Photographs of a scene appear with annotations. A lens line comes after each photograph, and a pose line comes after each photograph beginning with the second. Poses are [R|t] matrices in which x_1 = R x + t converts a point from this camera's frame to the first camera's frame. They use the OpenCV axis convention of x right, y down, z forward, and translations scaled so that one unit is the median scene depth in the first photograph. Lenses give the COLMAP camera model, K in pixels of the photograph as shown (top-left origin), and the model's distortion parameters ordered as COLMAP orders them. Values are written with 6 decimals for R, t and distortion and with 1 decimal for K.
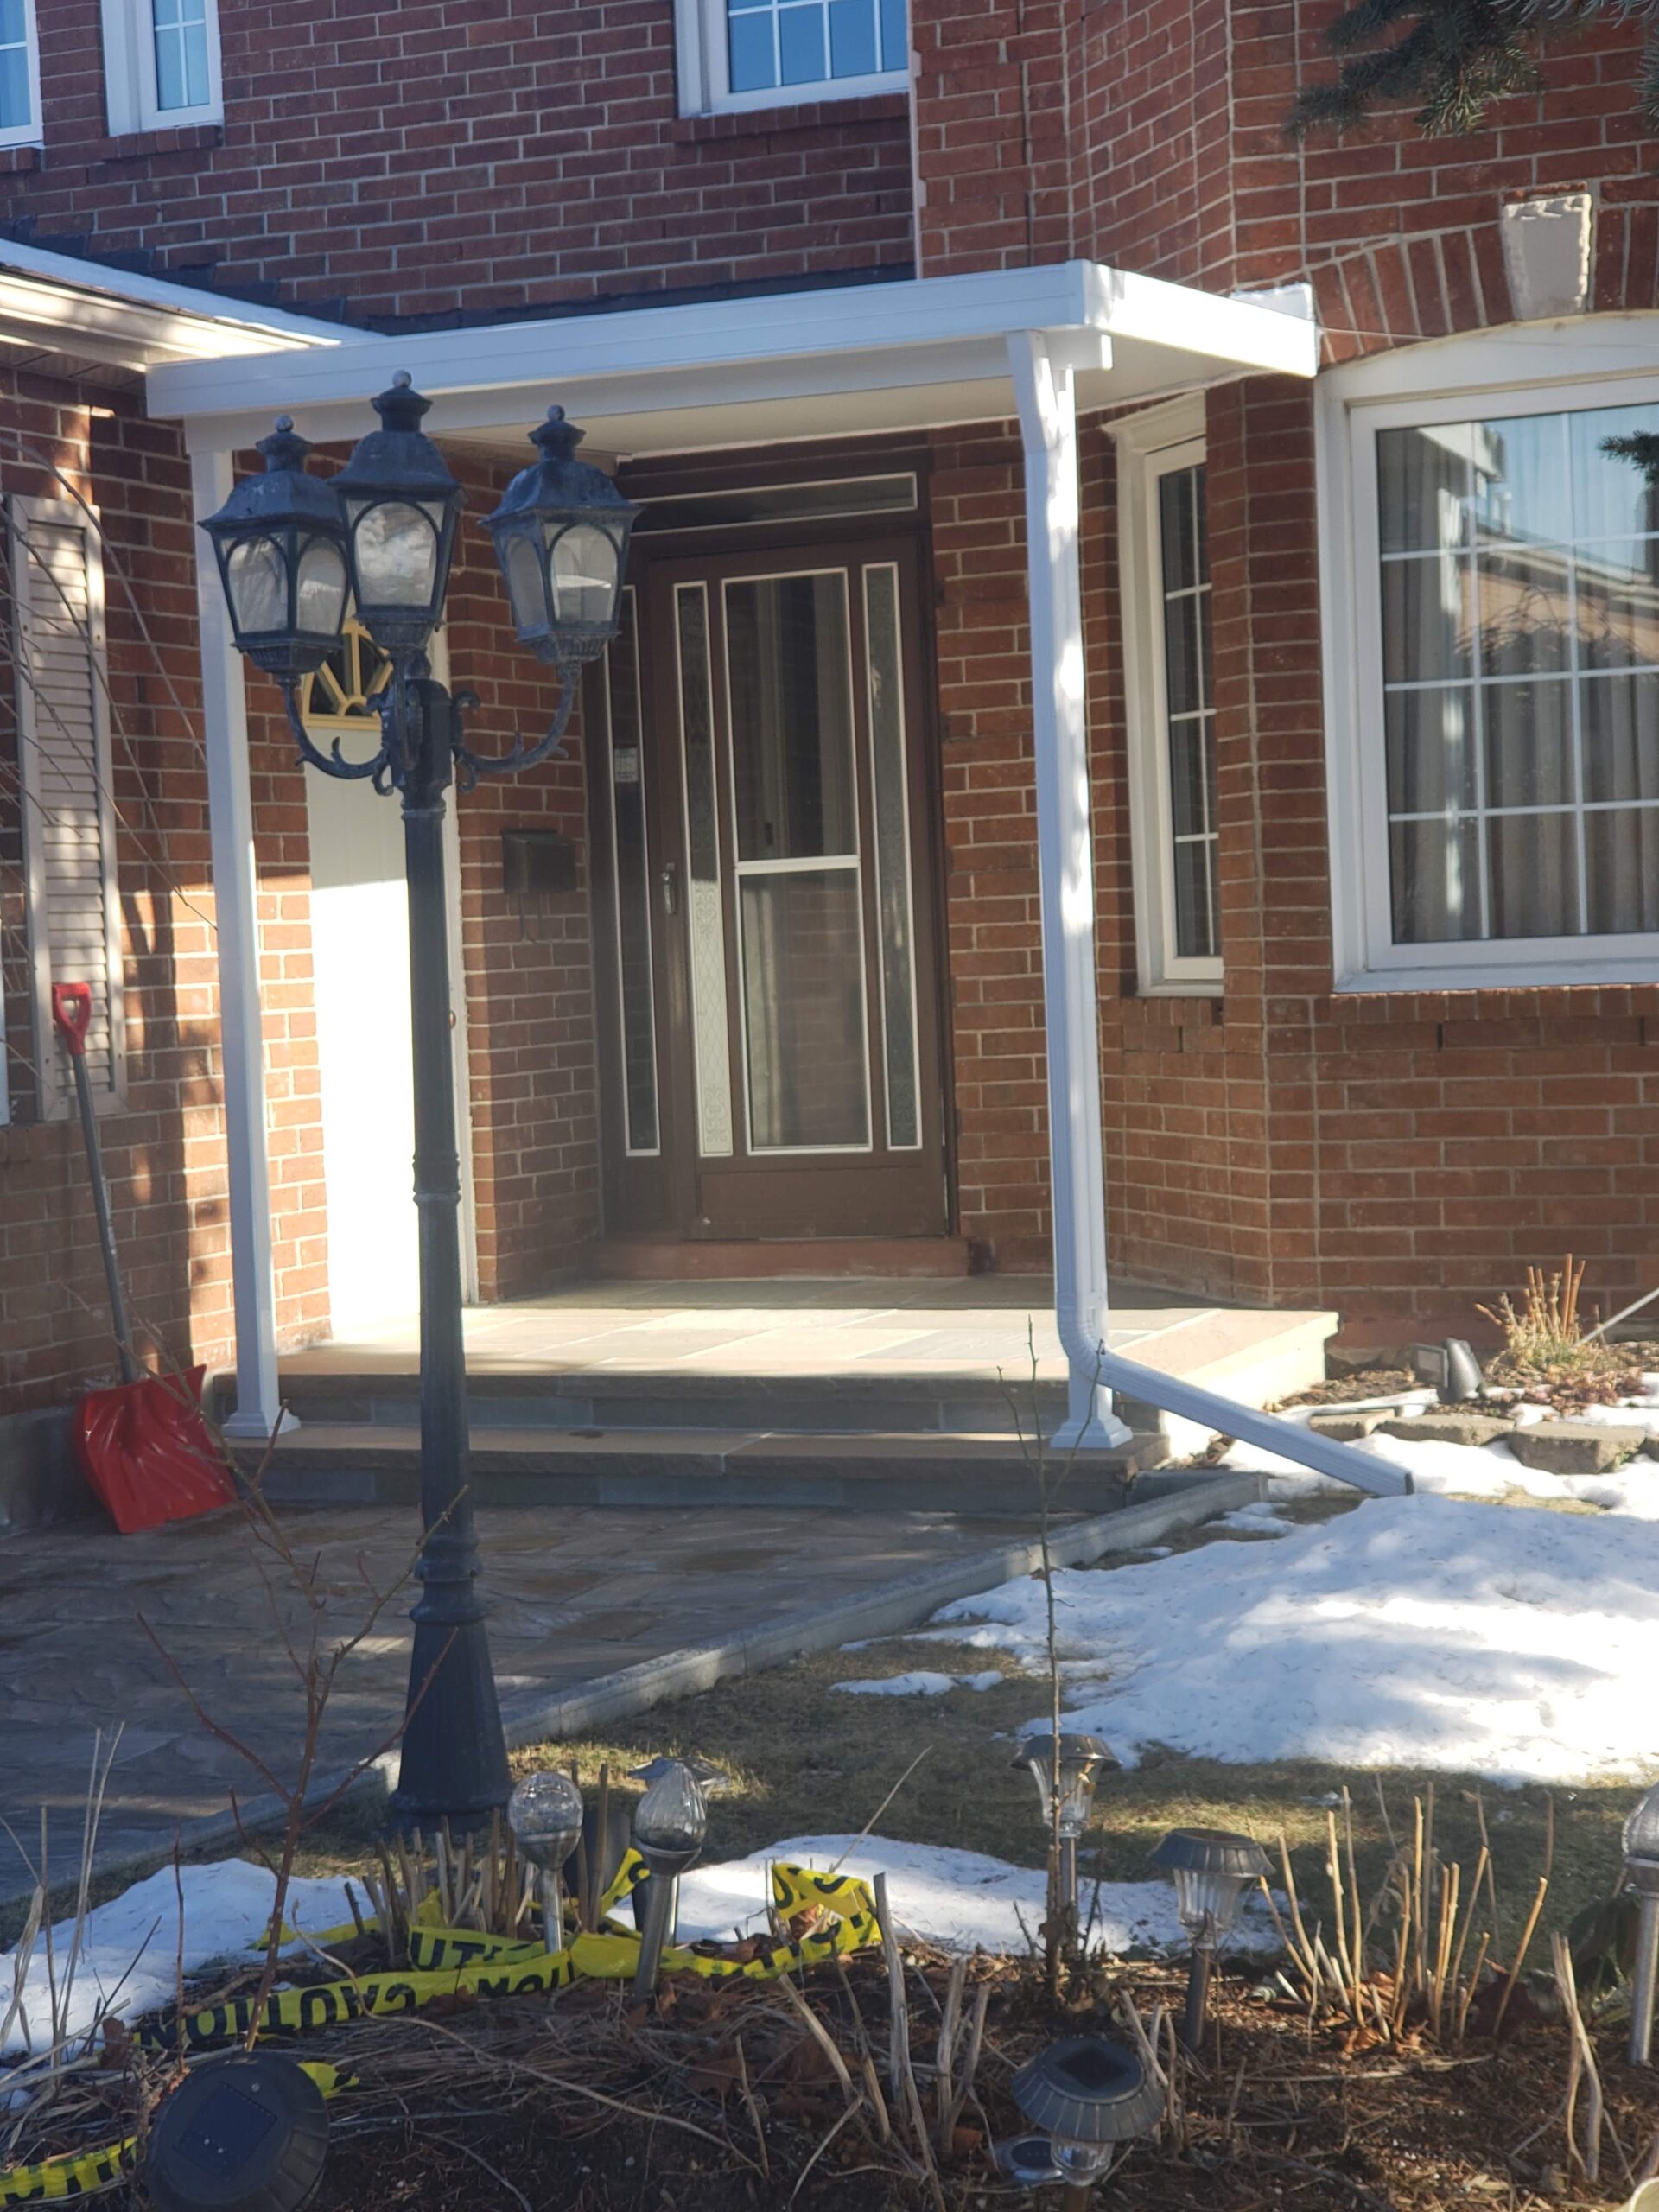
lens RADIAL K [[3773.6, 0, 829.5], [0, 3773.6, 1106.0], [0, 0, 1]] dist [0.055121, -0.071761]
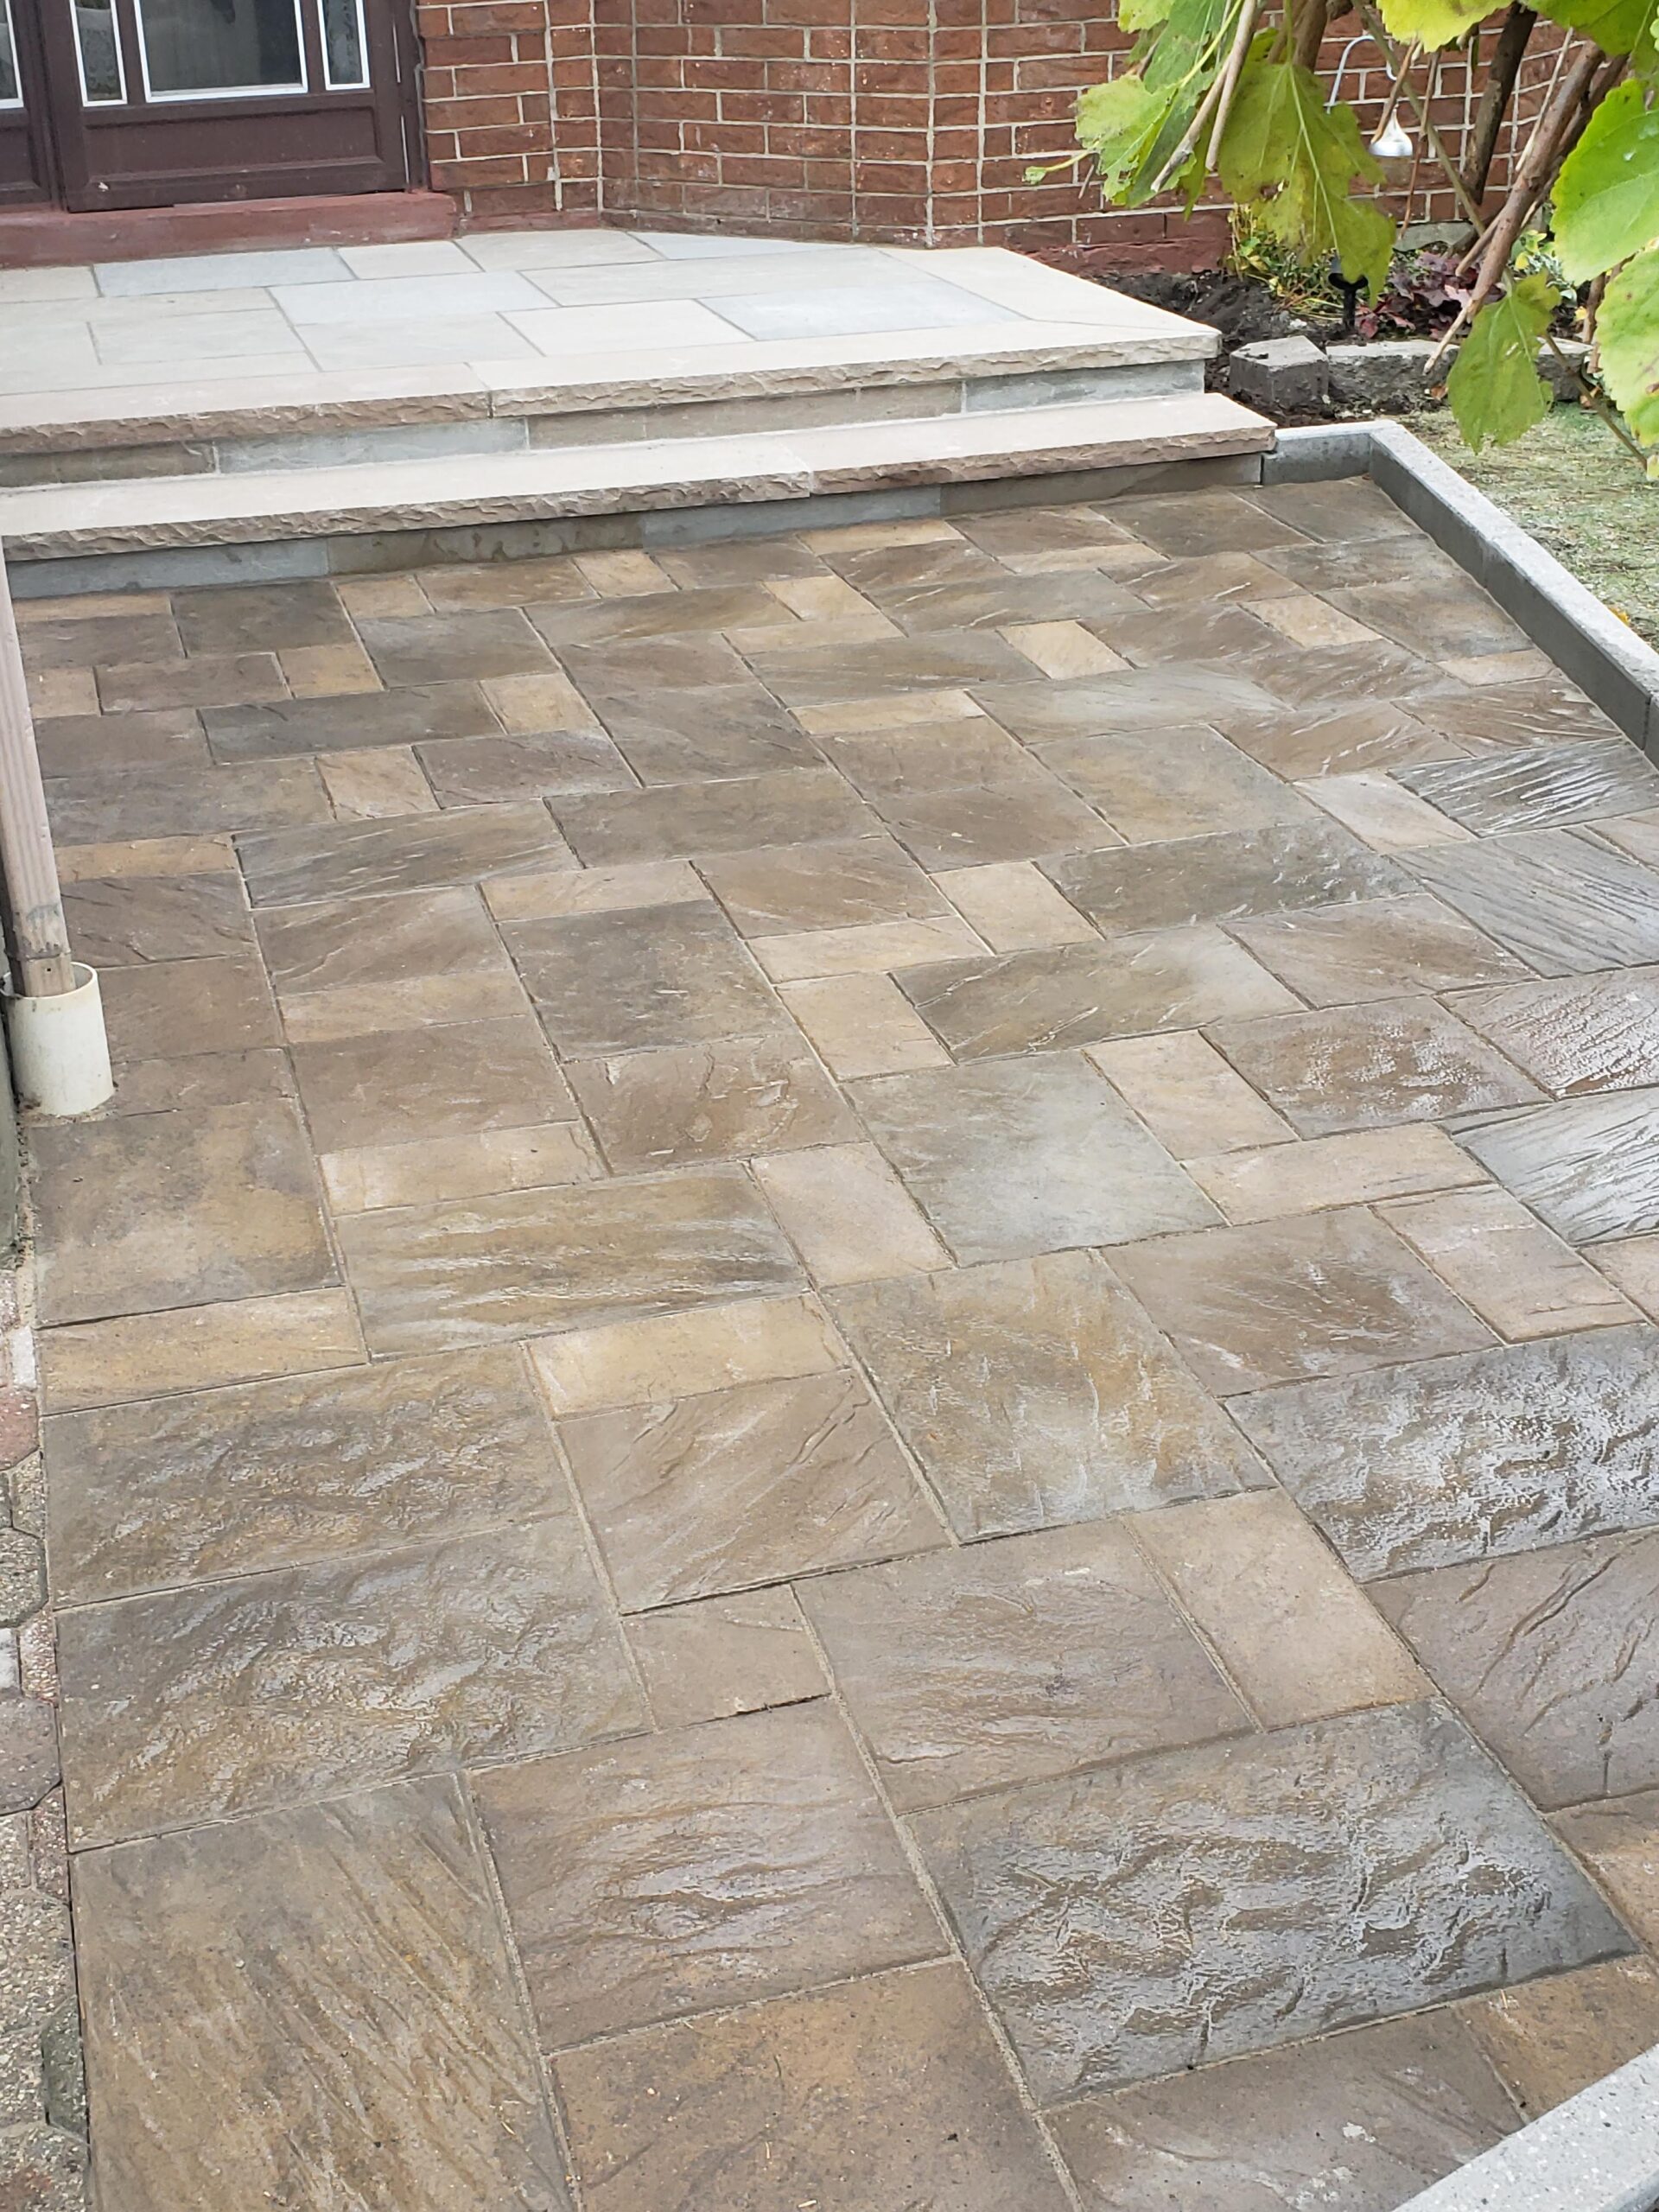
lens RADIAL K [[2788.3, 0, 827.5], [0, 2788.3, 1077.3], [0, 0, 1]] dist [0.317493, -1.024139]
pose [[0.770177, -0.237663, 0.591899, -0.358904], [0.023782, 0.938043, 0.345703, 0.000348], [-0.637387, -0.252176, 0.728111, 0.410310]]
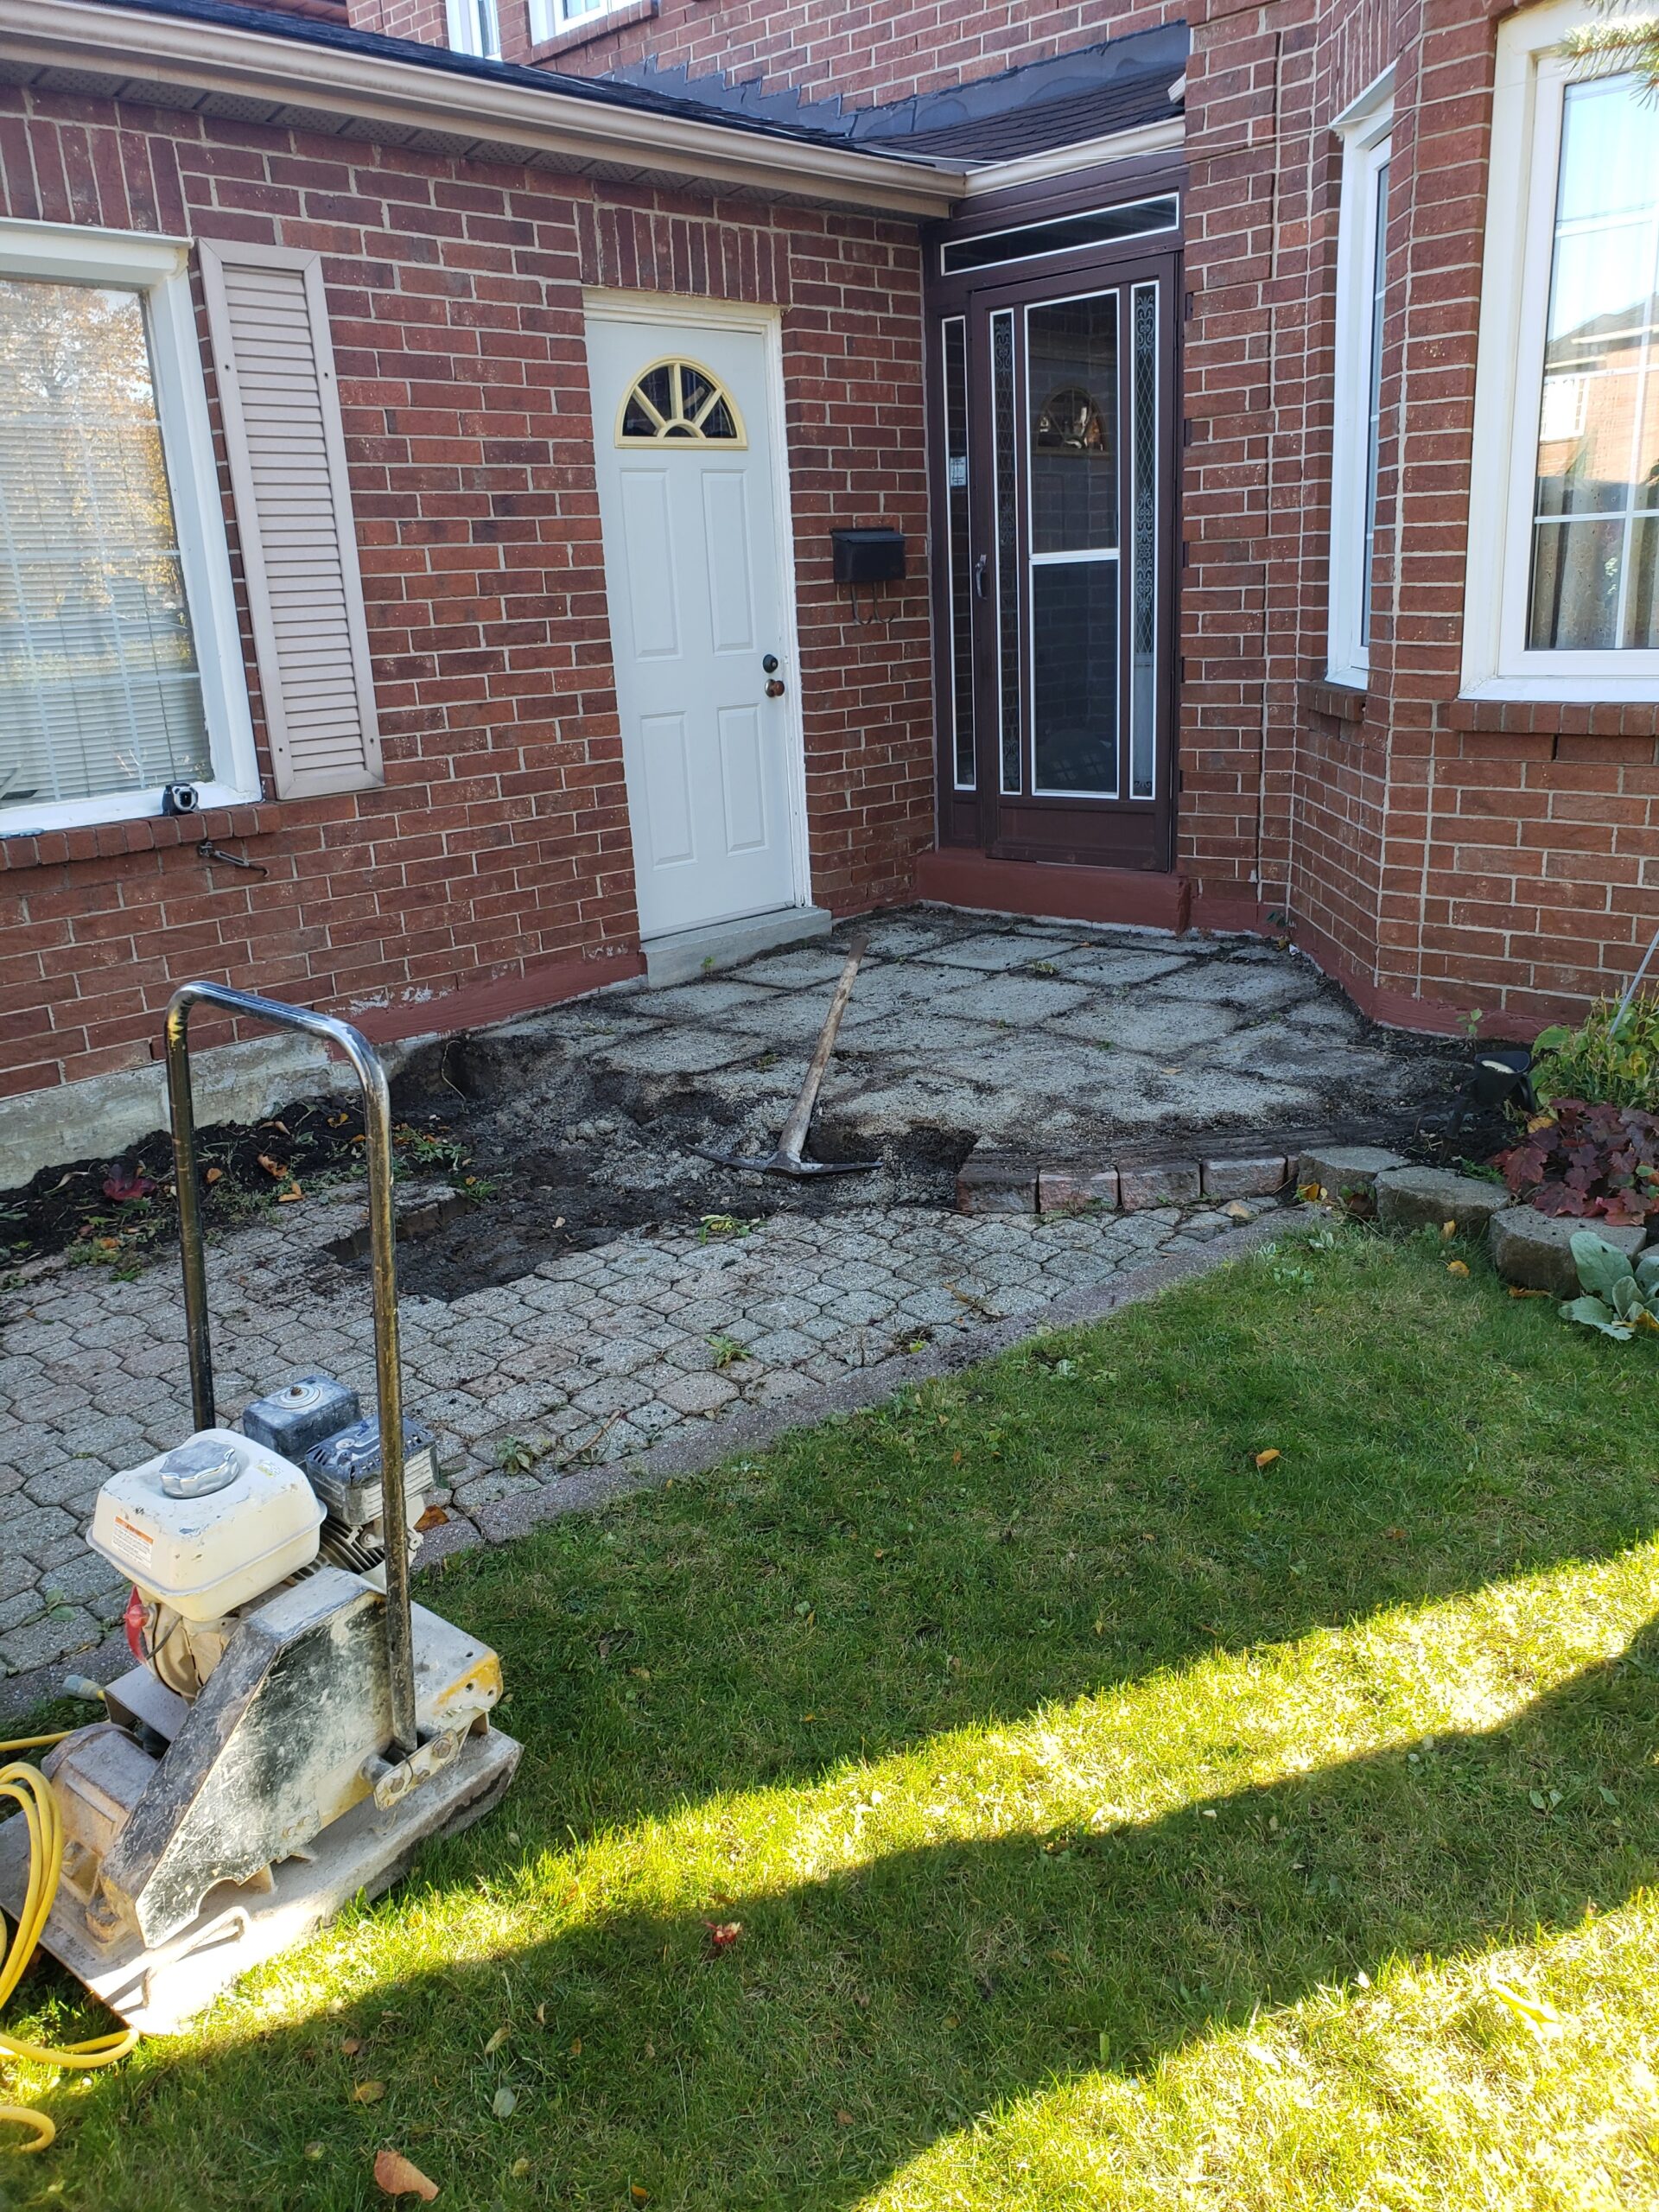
lens RADIAL K [[1726.2, 0, 862.3], [0, 1726.2, 1104.4], [0, 0, 1]] dist [0.062403, -0.139939]
pose [[0.938564, 0.101964, -0.329697, 0.138244], [-0.011094, 0.963776, 0.266481, -0.044579], [0.344926, -0.246452, 0.905697, 0.449806]]
